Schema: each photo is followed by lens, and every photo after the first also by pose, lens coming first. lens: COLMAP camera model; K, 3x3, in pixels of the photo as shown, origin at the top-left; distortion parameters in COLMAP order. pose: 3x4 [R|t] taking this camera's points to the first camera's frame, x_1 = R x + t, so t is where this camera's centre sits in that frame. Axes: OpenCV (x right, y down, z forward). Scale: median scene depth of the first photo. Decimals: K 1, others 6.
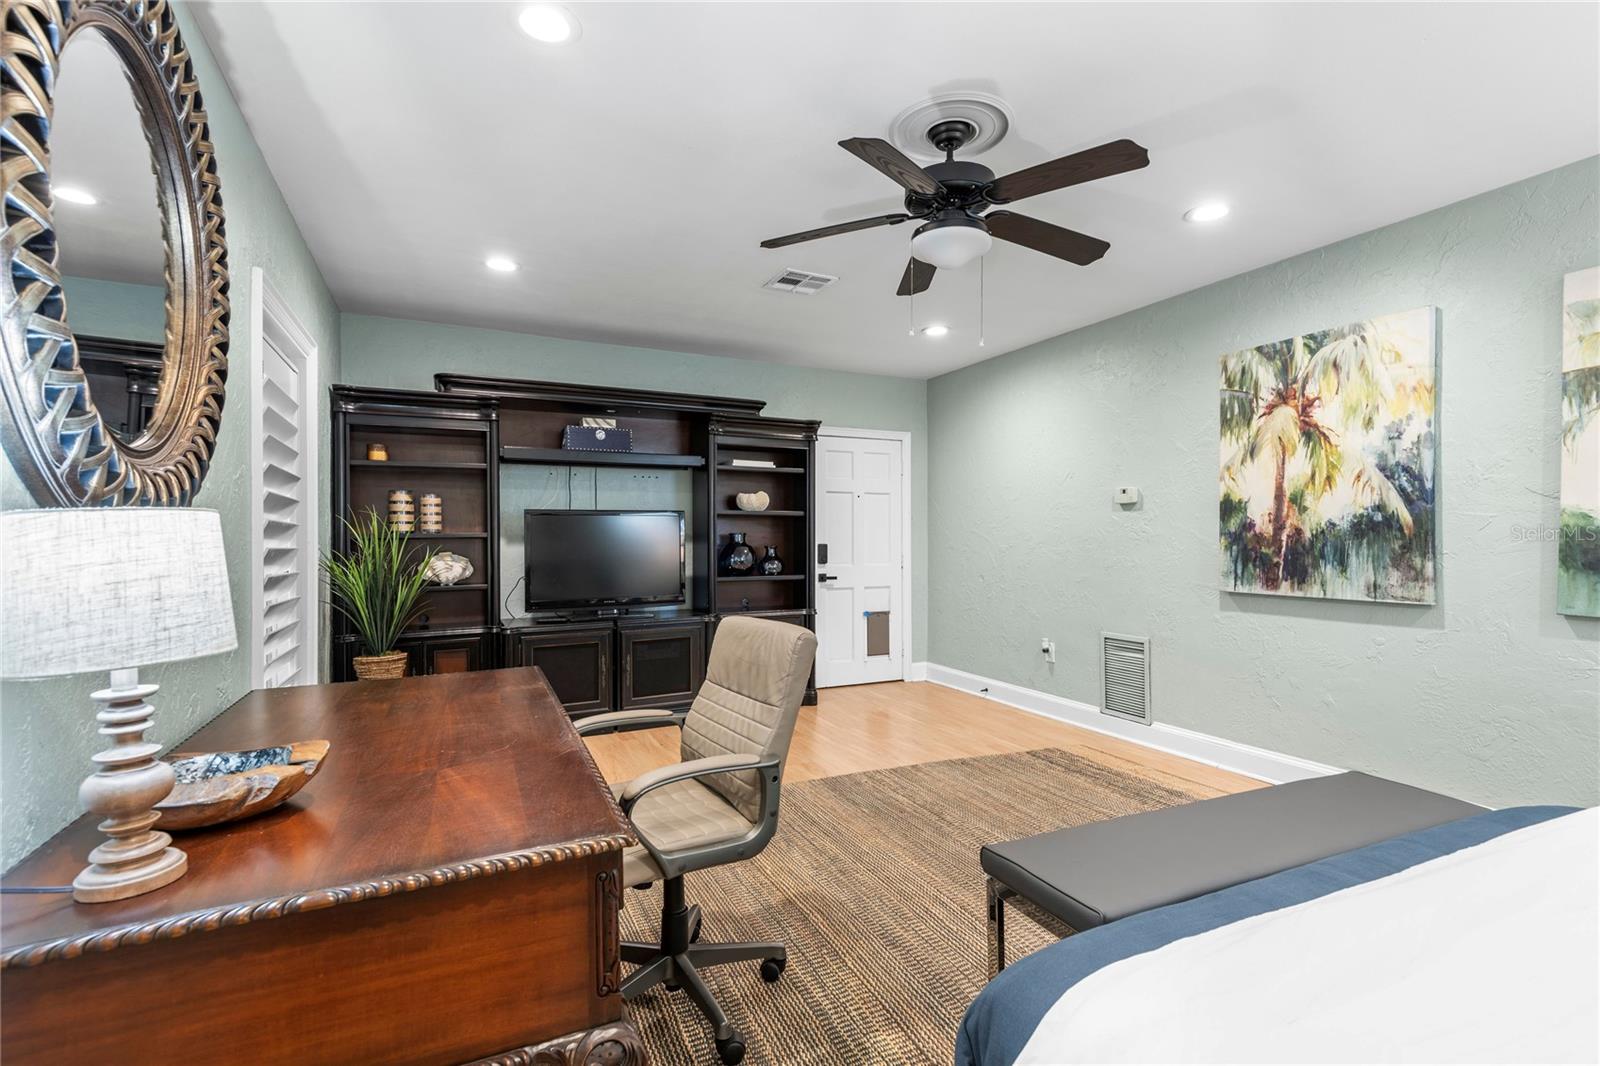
lens RADIAL K [[744.3, 0, 799.8], [0, 744.3, 537.5], [0, 0, 1]] dist [0.011794, -0.001972]
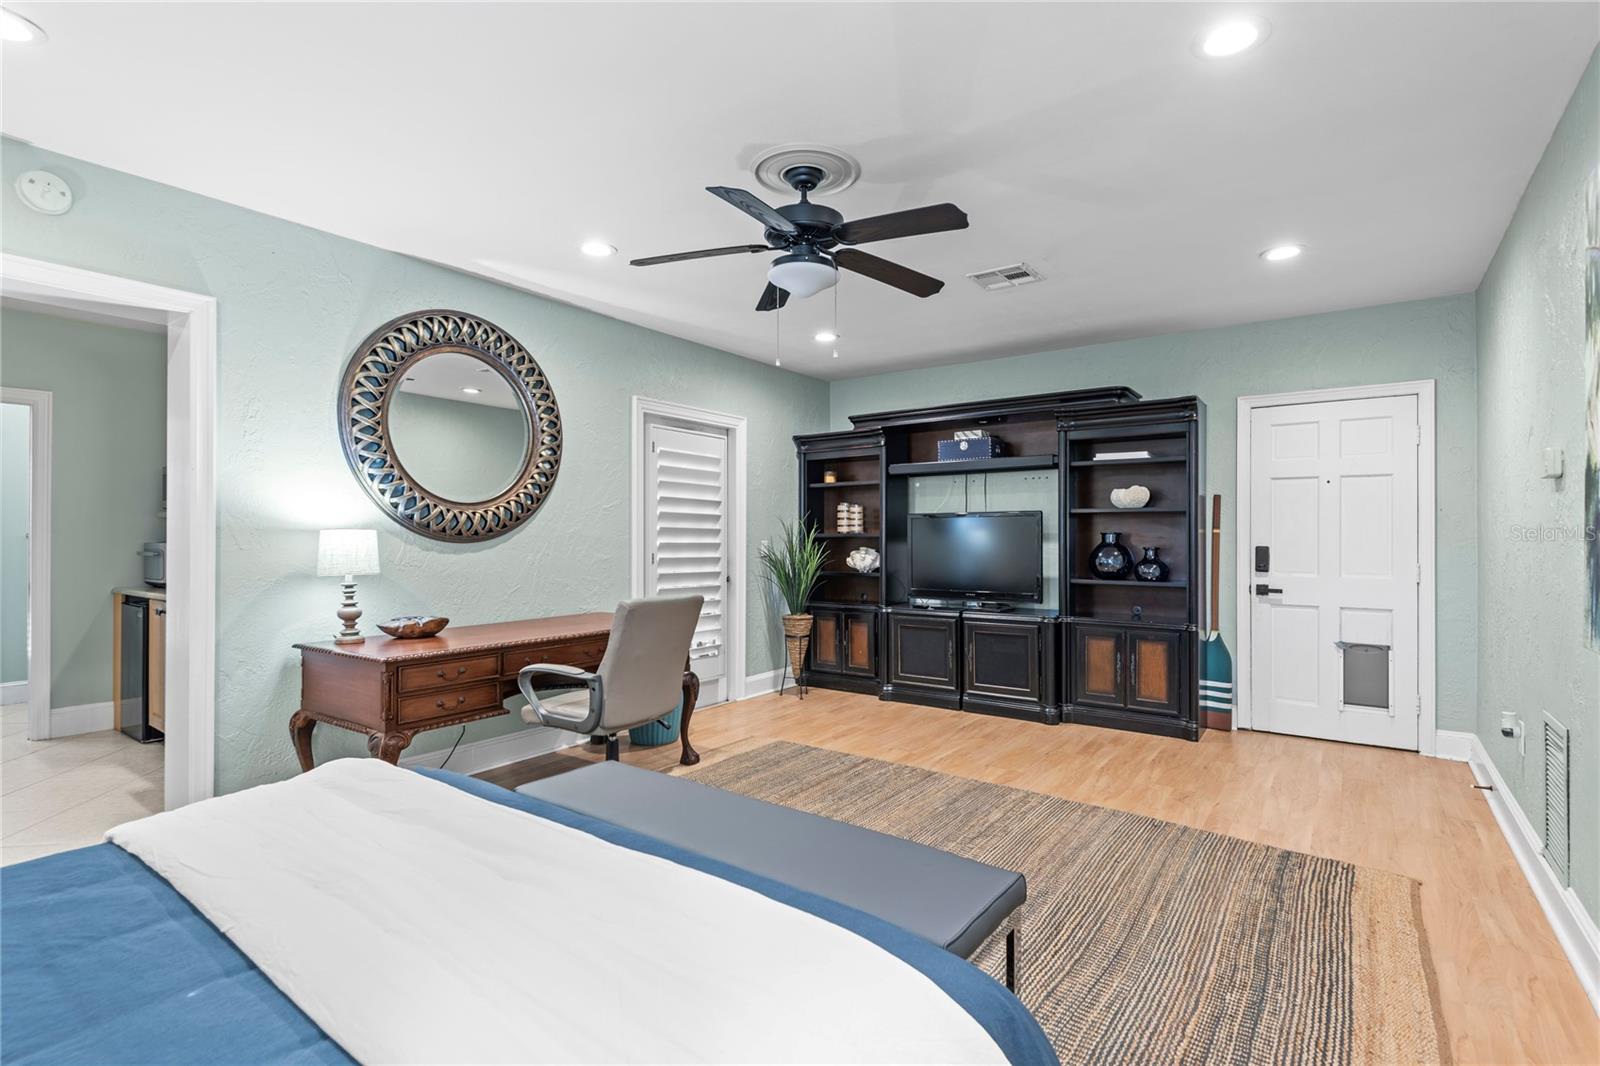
lens RADIAL K [[754.8, 0, 799.2], [0, 754.8, 530.1], [0, 0, 1]] dist [0.012401, -0.000506]
pose [[0.482345, -0.005279, -0.875965, 0.658668], [-0.002986, 0.999966, -0.007671, -0.001336], [0.875976, 0.006316, 0.482313, 0.250608]]
